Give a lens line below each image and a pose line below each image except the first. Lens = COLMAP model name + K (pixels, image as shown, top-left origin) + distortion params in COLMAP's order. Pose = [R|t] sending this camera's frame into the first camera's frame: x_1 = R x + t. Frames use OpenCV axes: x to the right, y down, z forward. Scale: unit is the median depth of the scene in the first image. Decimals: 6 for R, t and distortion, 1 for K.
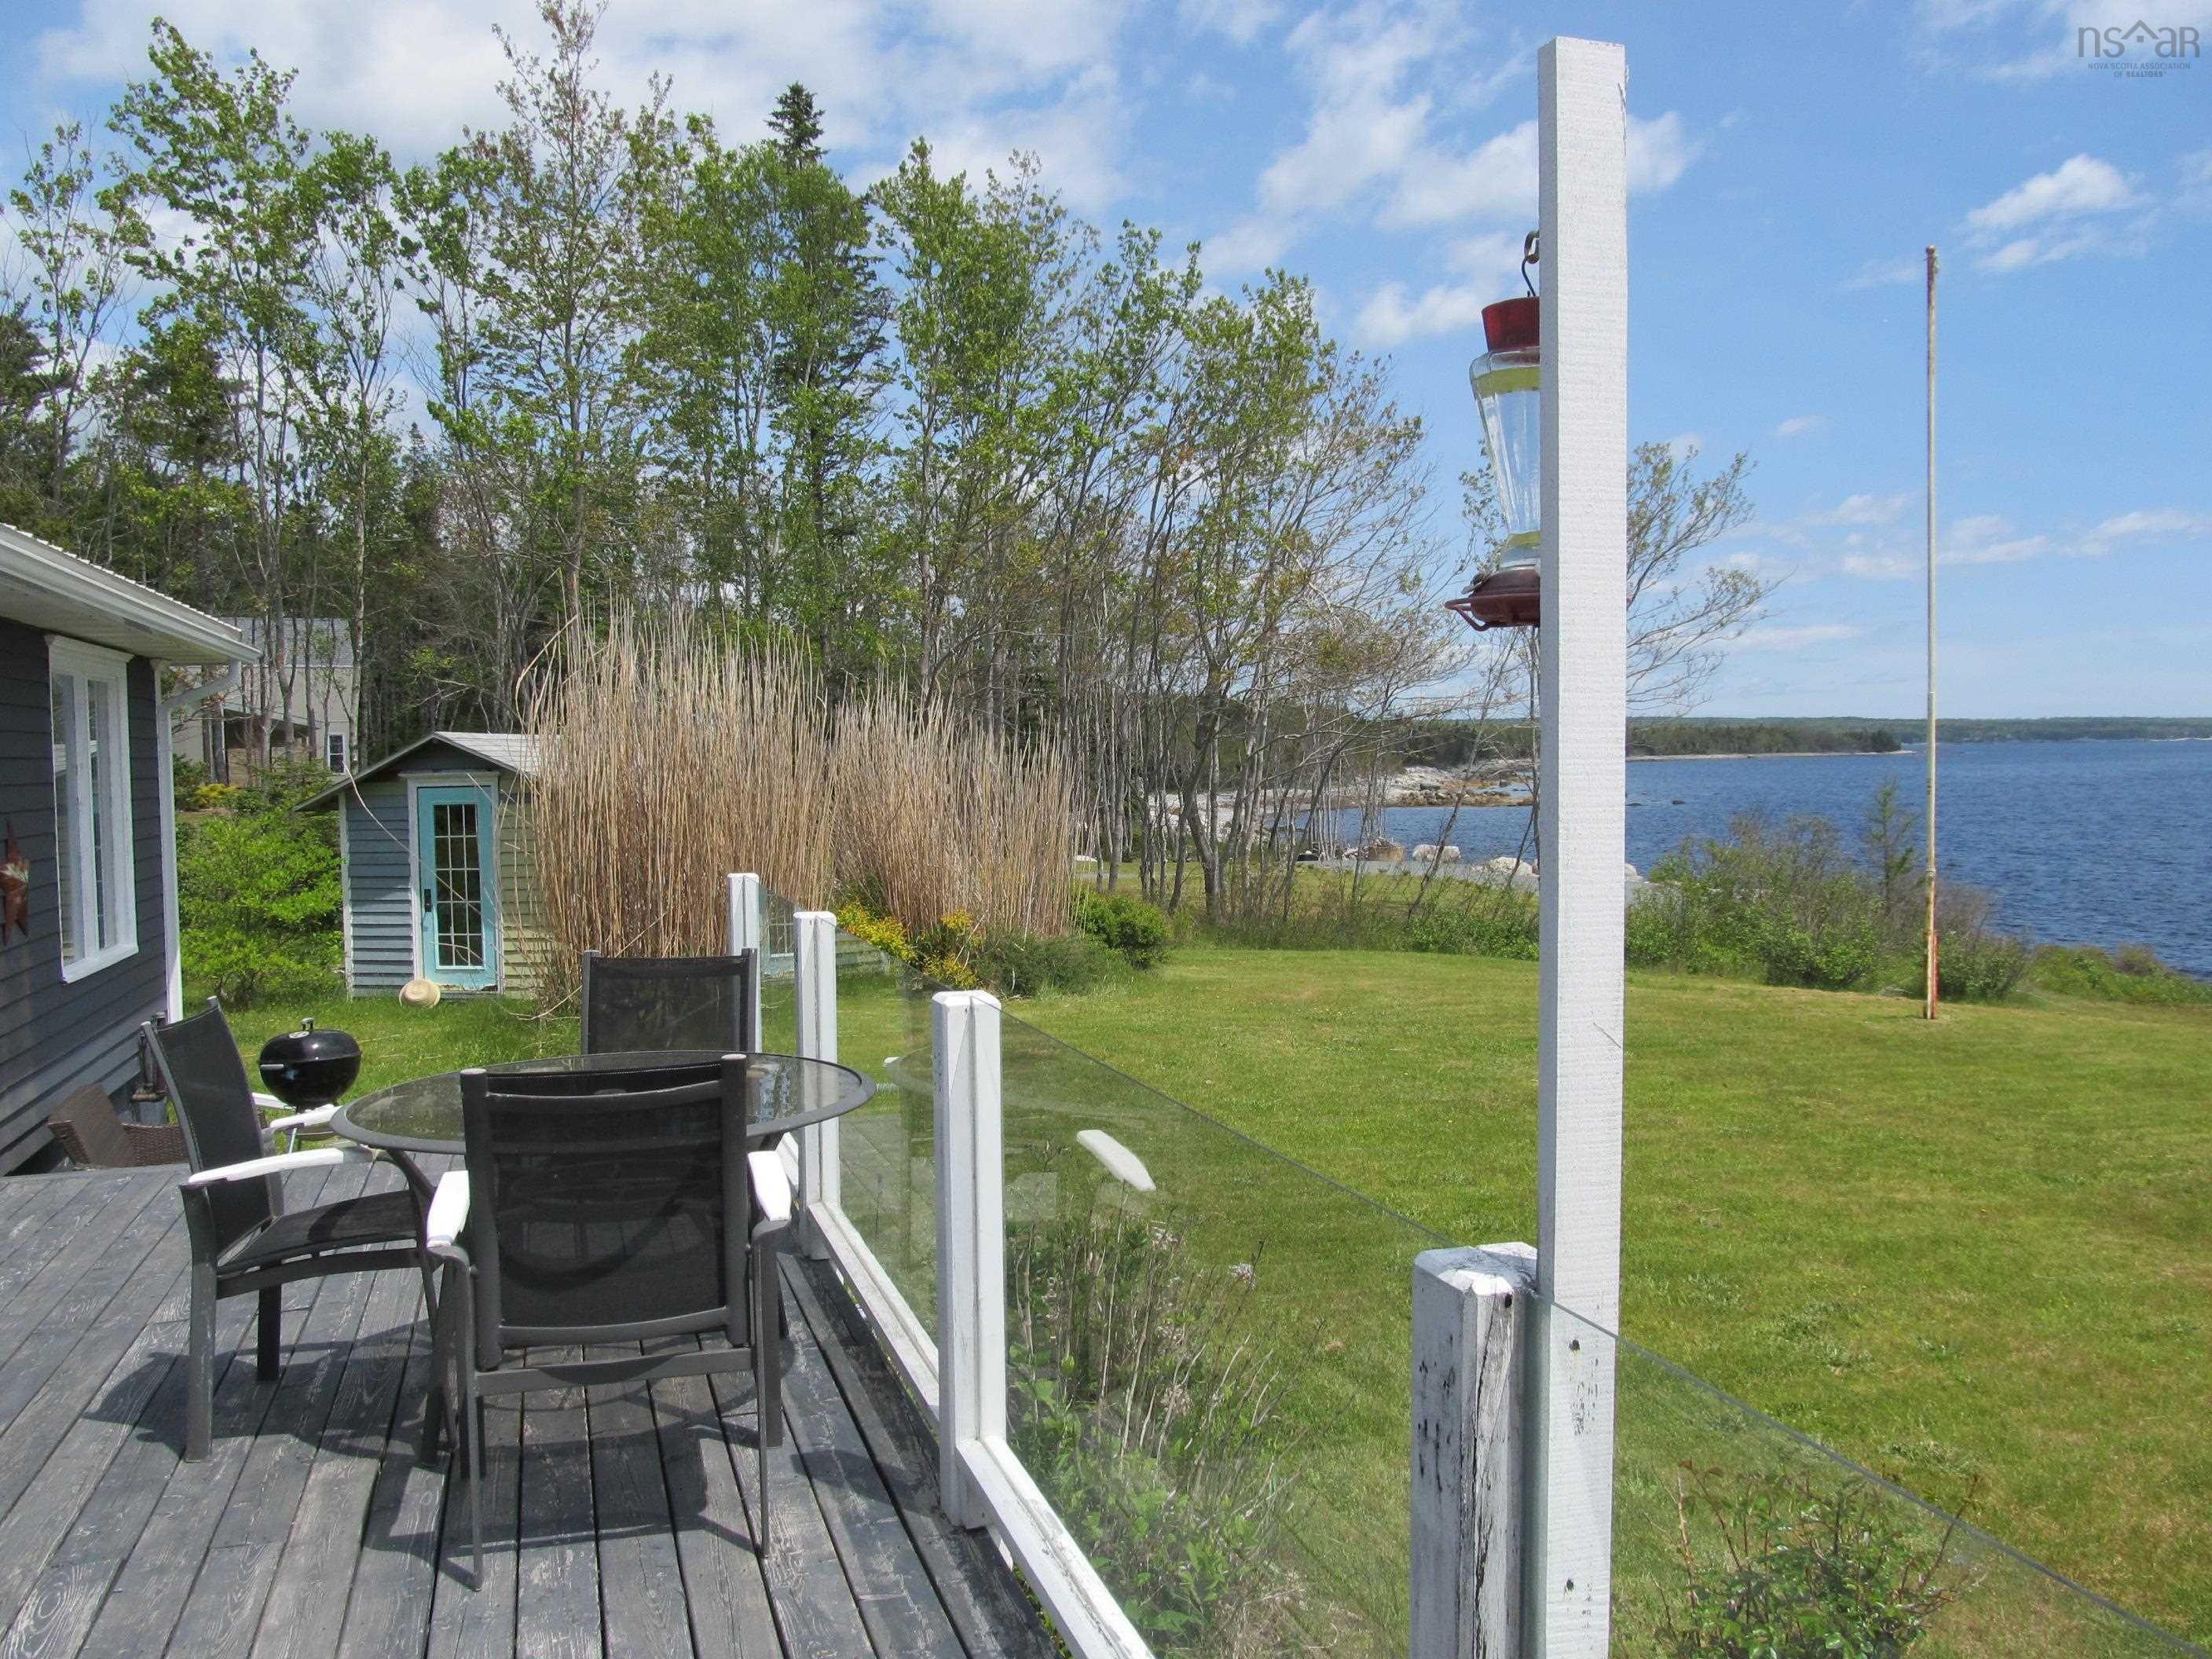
lens RADIAL K [[1837.8, 0, 1096.6], [0, 1837.8, 834.6], [0, 0, 1]] dist [-0.081252, 0.037550]
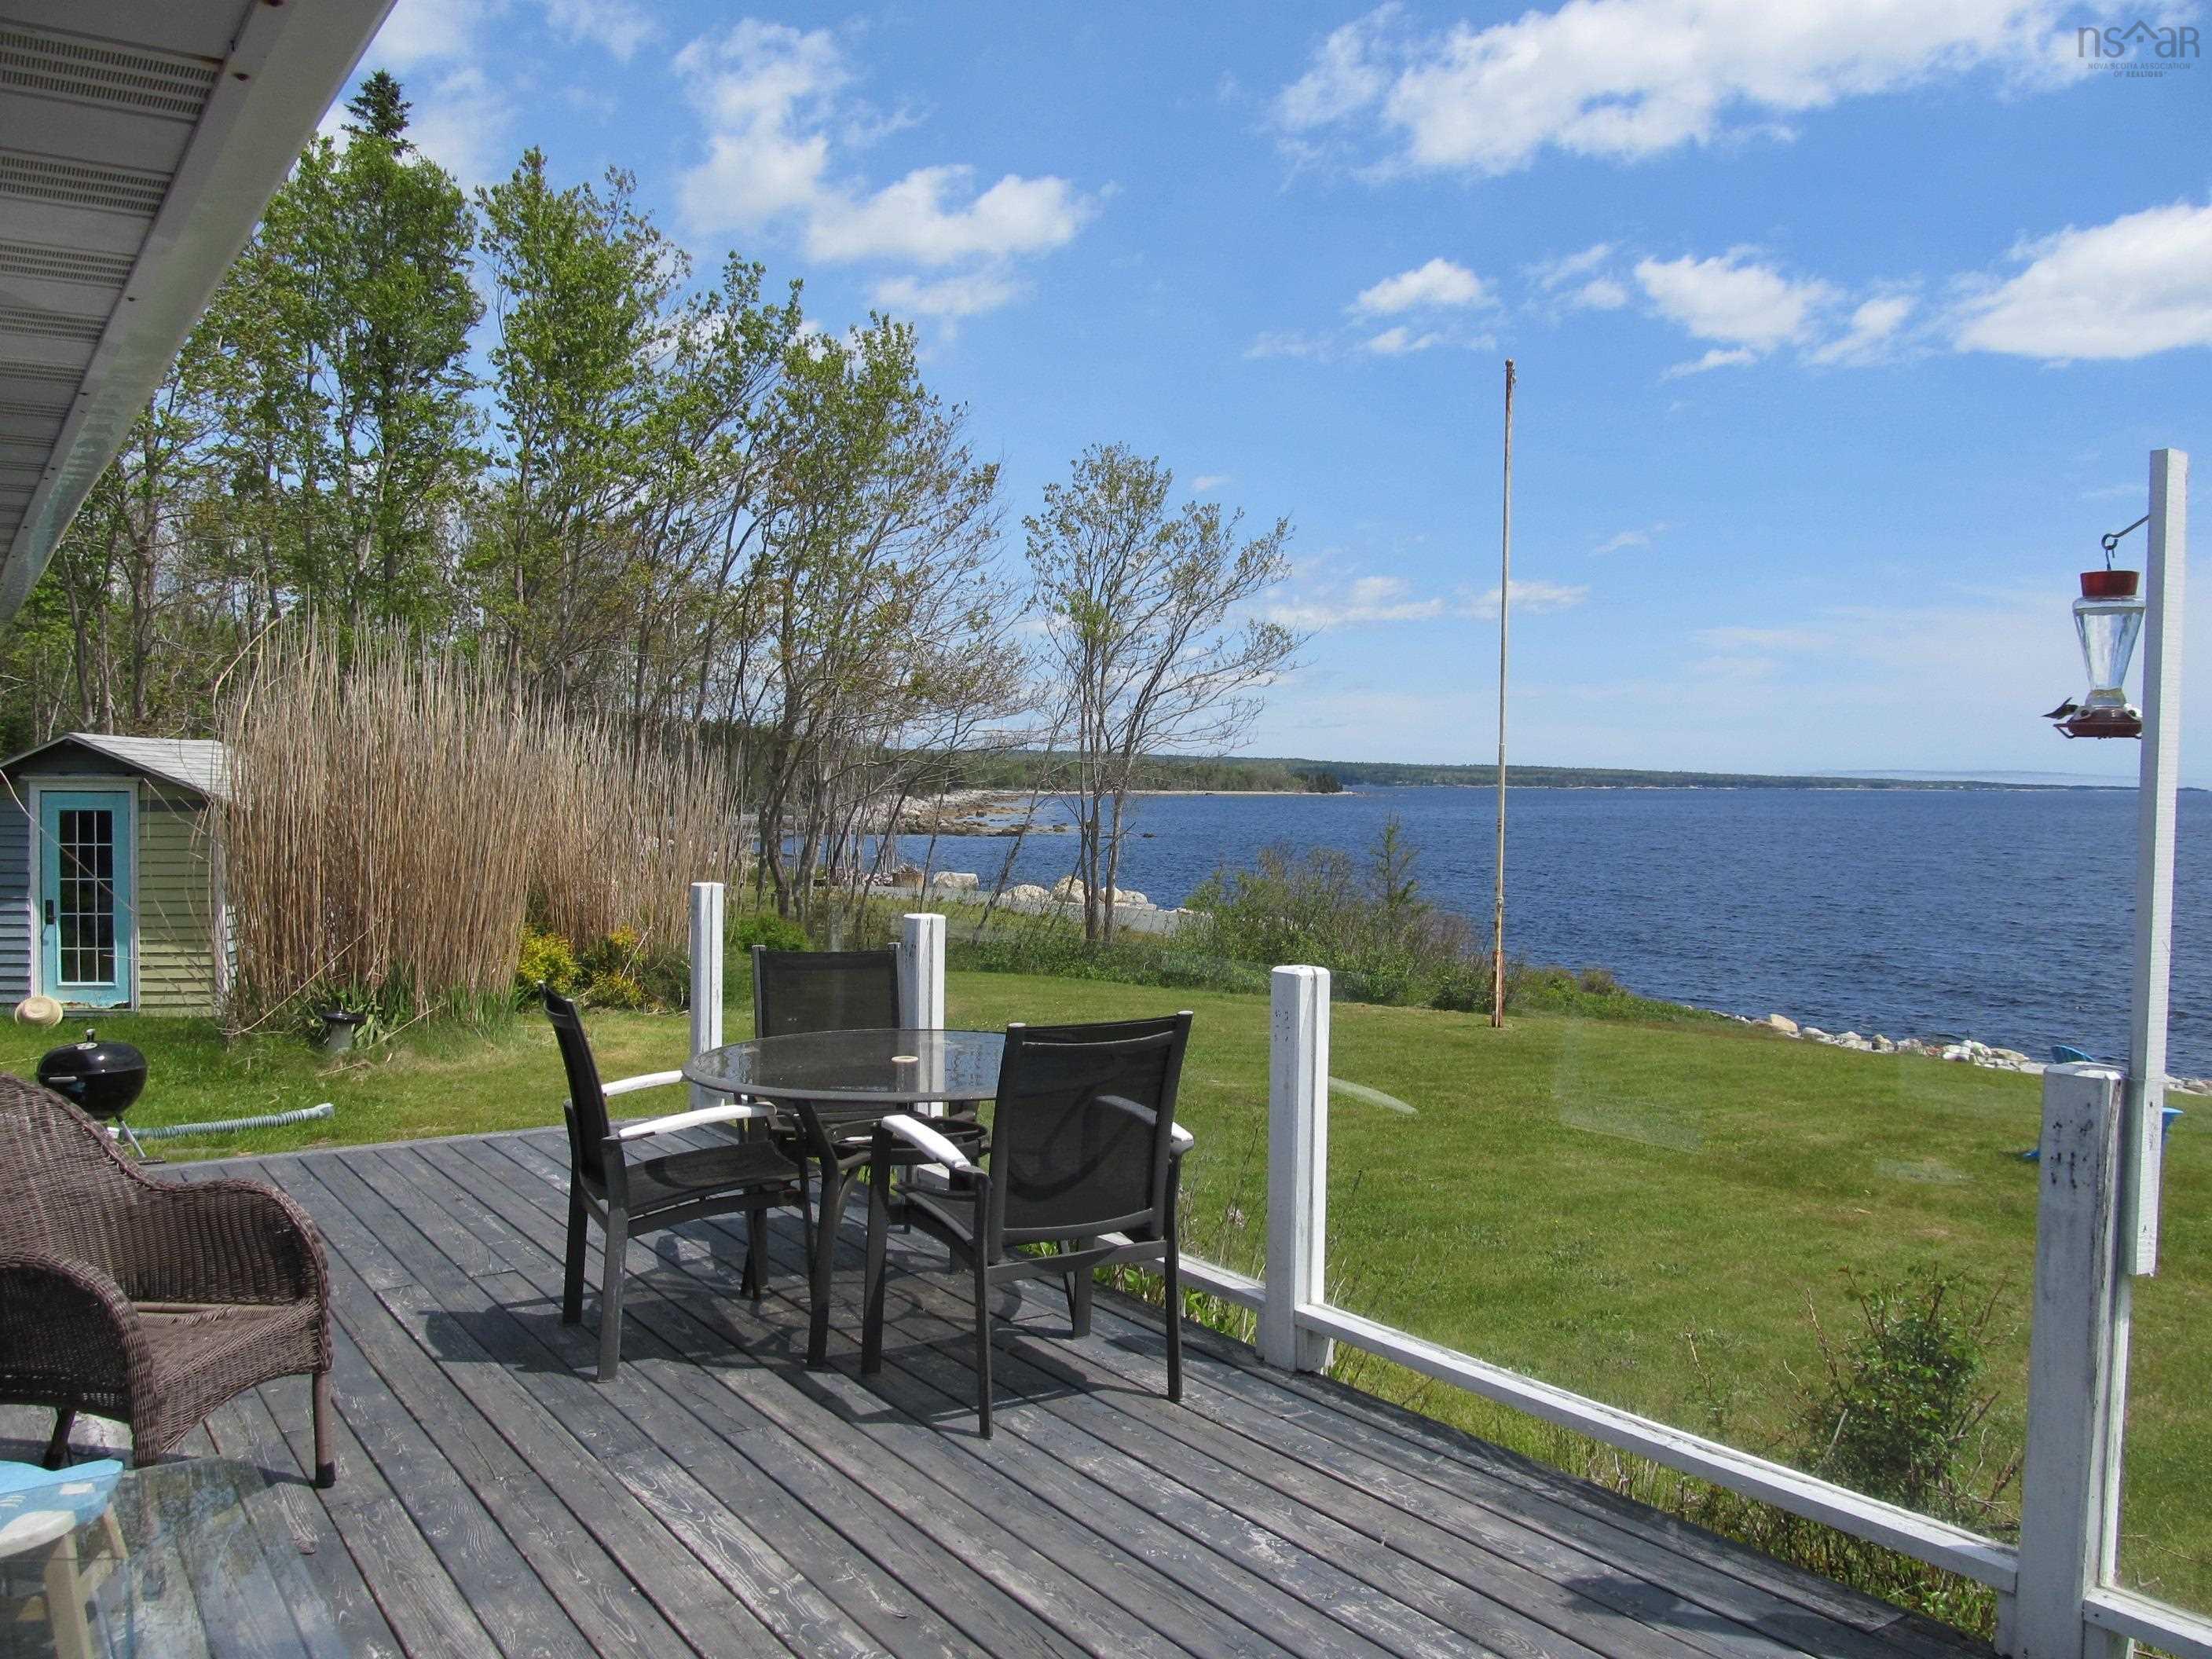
lens RADIAL K [[1837.8, 0, 1124.2], [0, 1837.8, 831.1], [0, 0, 1]] dist [-0.081252, 0.037550]
pose [[0.954589, 0.021308, 0.297164, -0.111513], [-0.016330, 0.999682, -0.019225, 0.003097], [-0.297479, 0.013499, 0.954633, -0.043396]]
